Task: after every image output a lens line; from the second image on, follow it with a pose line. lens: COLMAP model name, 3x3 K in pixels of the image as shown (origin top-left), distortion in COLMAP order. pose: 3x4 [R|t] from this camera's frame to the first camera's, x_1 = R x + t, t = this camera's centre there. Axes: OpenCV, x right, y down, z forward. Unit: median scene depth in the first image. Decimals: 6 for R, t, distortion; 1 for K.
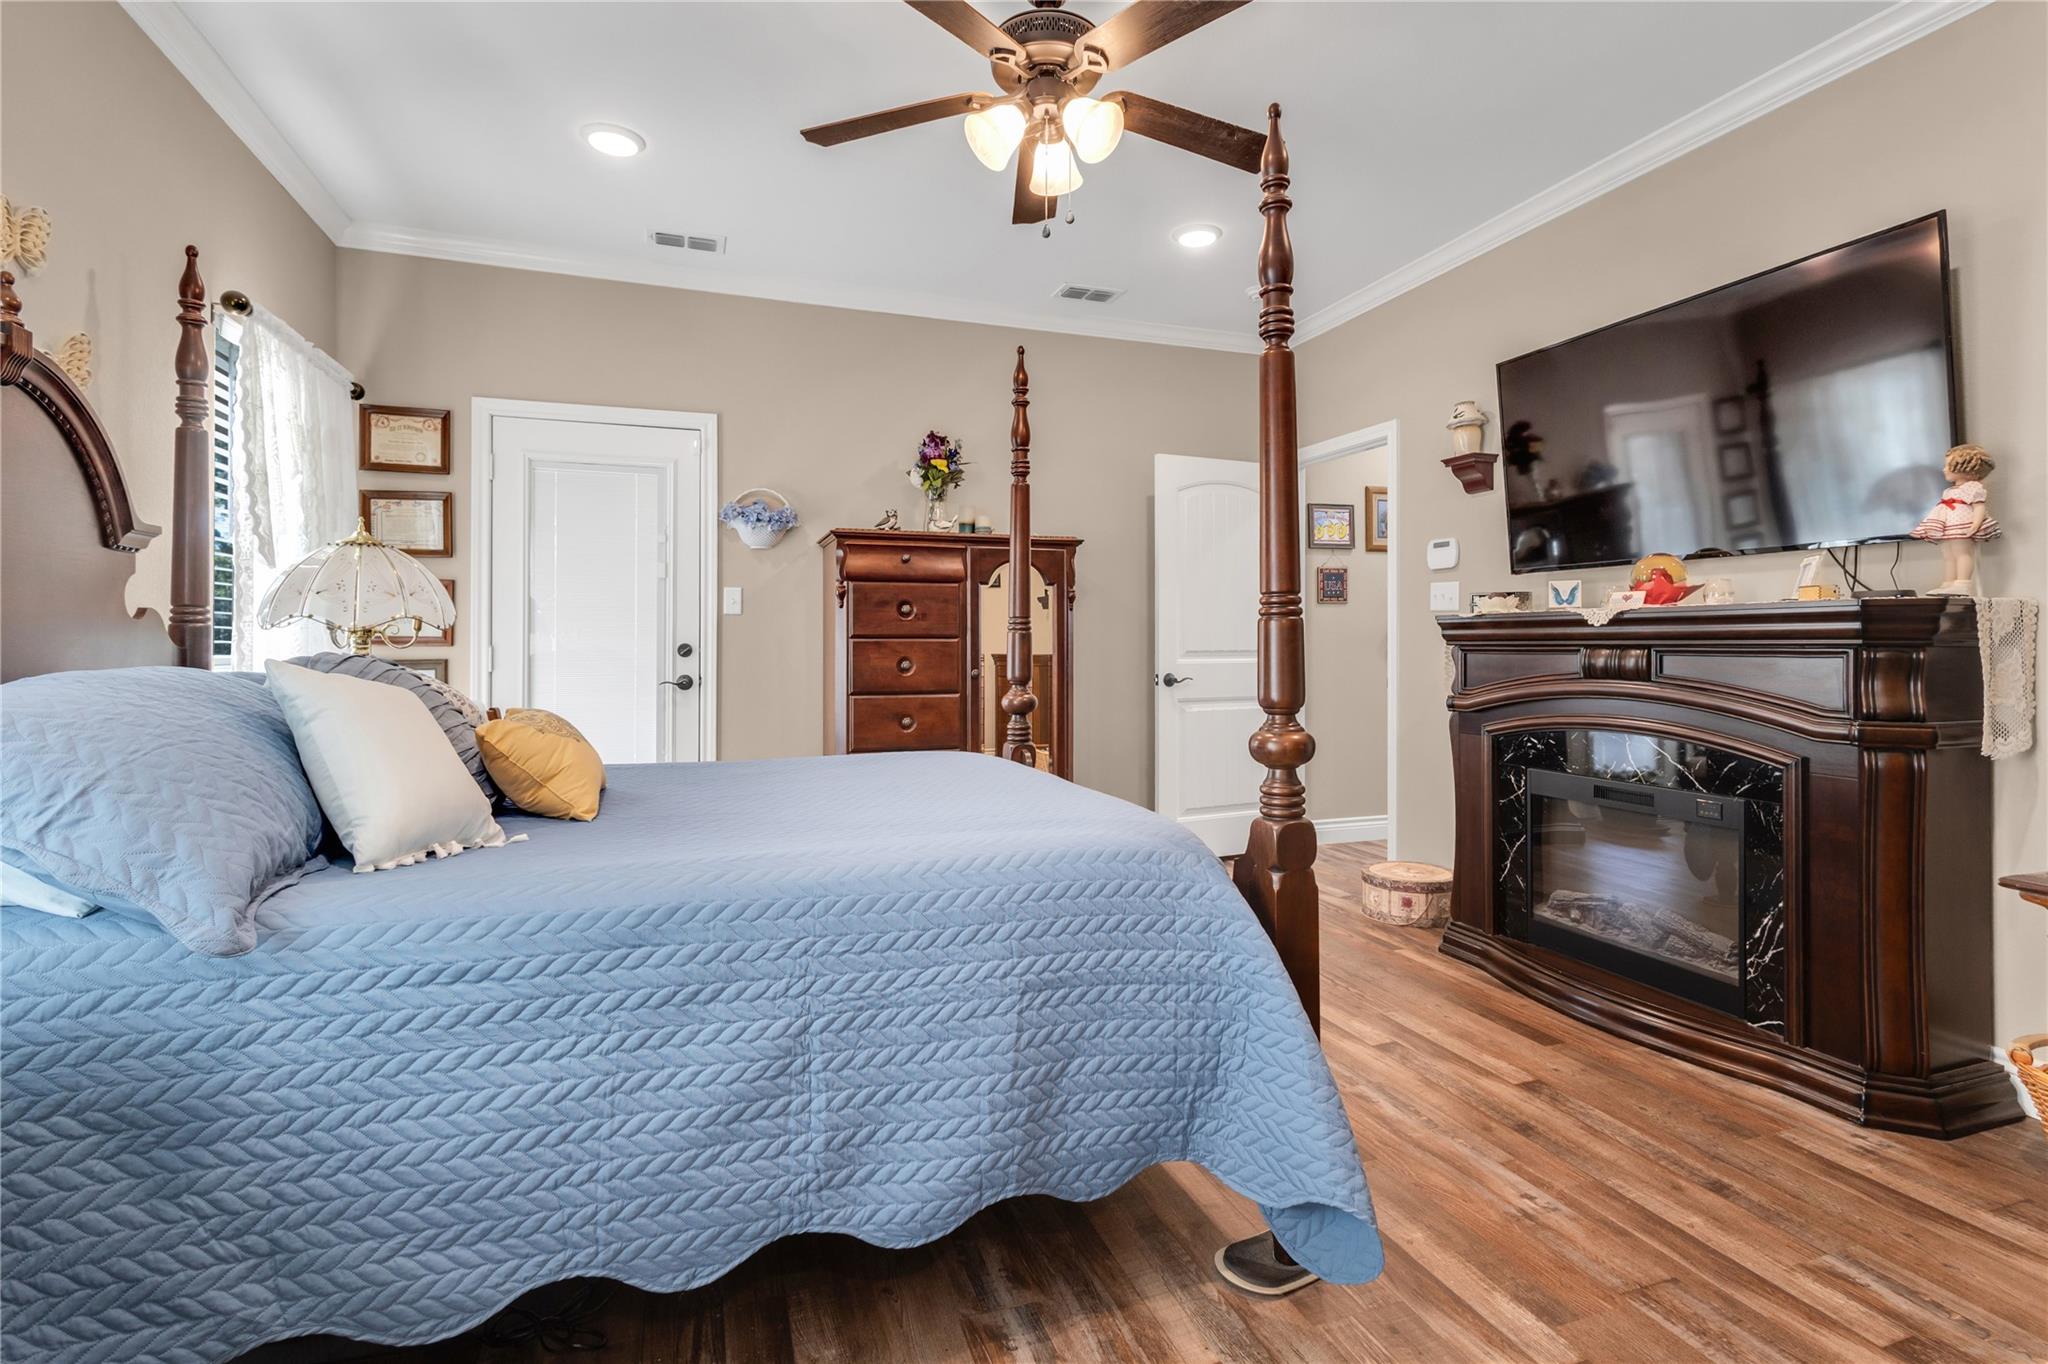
lens RADIAL K [[960.0, 0, 1026.4], [0, 960.0, 636.3], [0, 0, 1]] dist [0.000112, -0.000063]
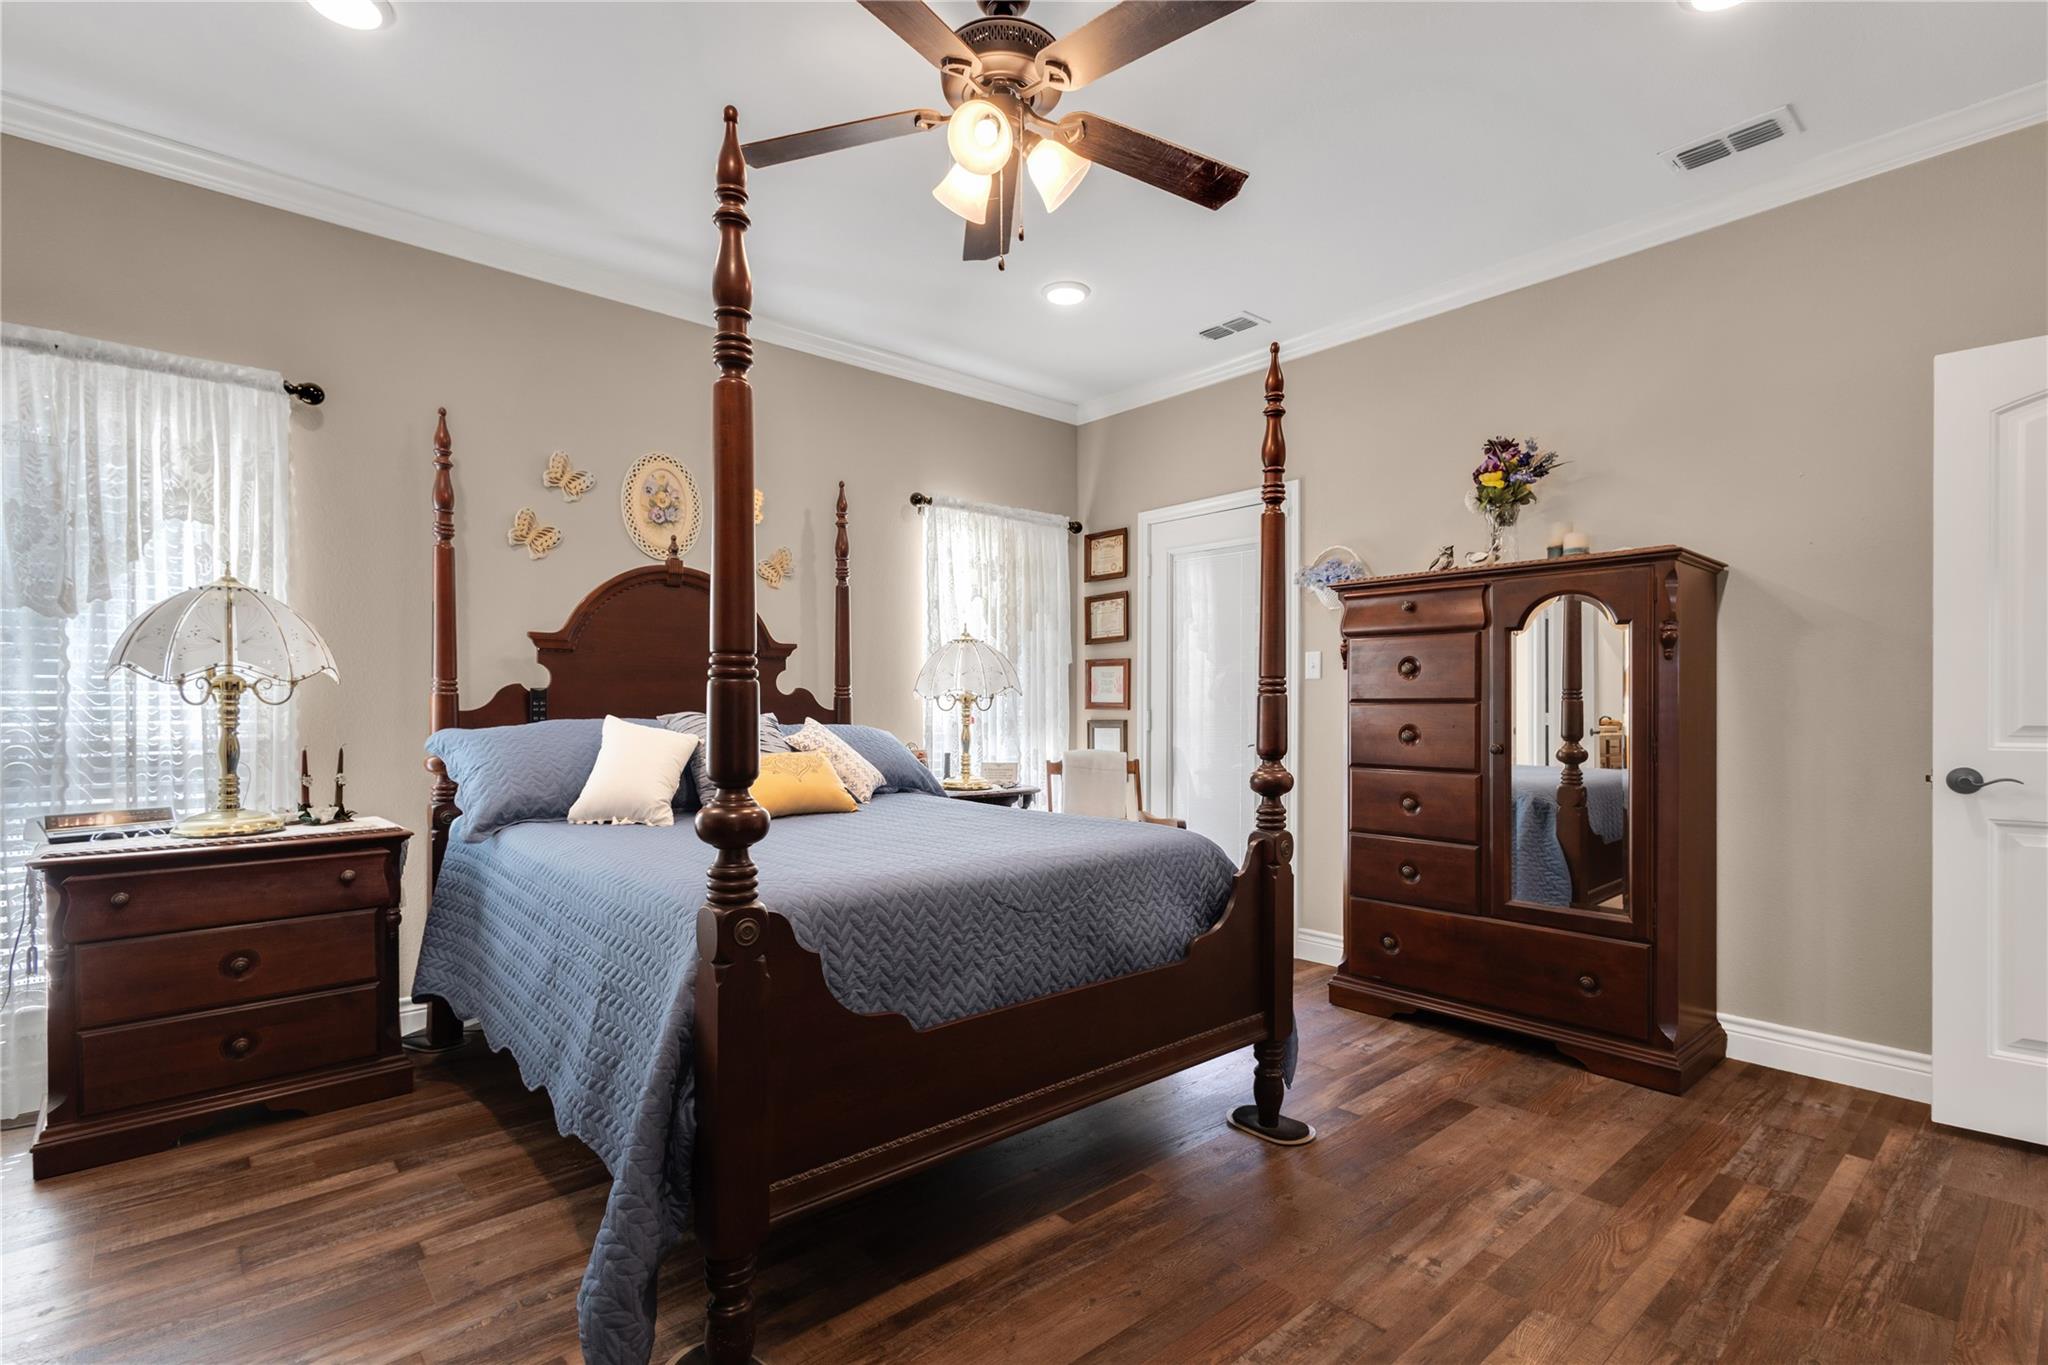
lens RADIAL K [[952.1, 0, 1024.8], [0, 952.1, 707.4], [0, 0, 1]] dist [-0.000829, -0.000201]
pose [[0.368044, 0.000298, -0.929808, 0.533747], [0.004192, 0.999989, 0.001980, 0.003005], [0.929799, -0.004627, 0.368039, 0.403763]]
